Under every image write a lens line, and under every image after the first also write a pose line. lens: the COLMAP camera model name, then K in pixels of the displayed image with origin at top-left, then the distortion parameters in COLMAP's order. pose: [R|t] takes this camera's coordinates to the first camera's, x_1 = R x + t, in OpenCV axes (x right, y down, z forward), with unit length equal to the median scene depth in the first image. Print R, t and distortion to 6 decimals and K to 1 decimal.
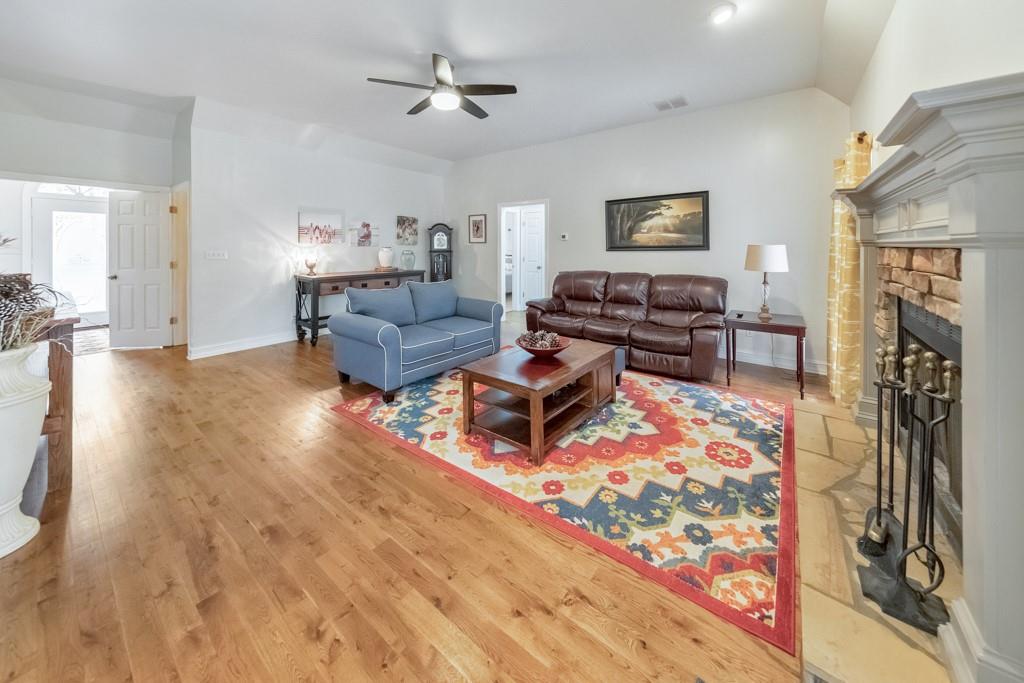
lens RADIAL K [[358.0, 0, 520.2], [0, 358.0, 236.0], [0, 0, 1]] dist [0.004206, -0.000184]
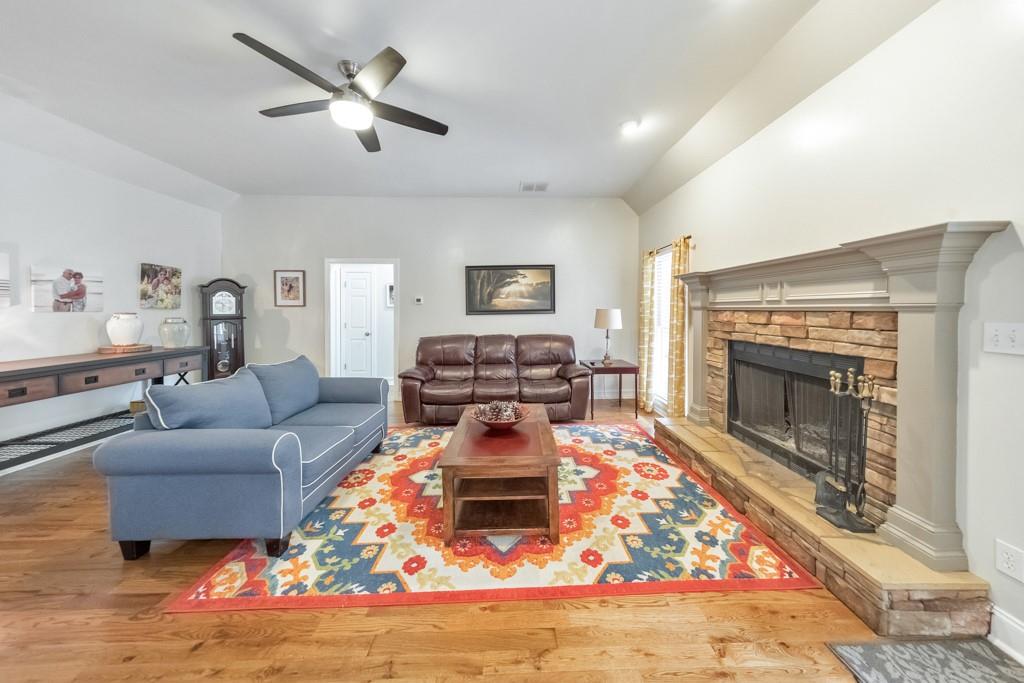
lens RADIAL K [[333.9, 0, 515.5], [0, 333.9, 304.1], [0, 0, 1]] dist [0.004771, -0.000008]
pose [[0.784265, 0.007809, 0.620377, -0.361611], [-0.015522, 0.999855, 0.007036, 0.003118], [-0.620232, -0.015147, 0.784272, 0.236846]]
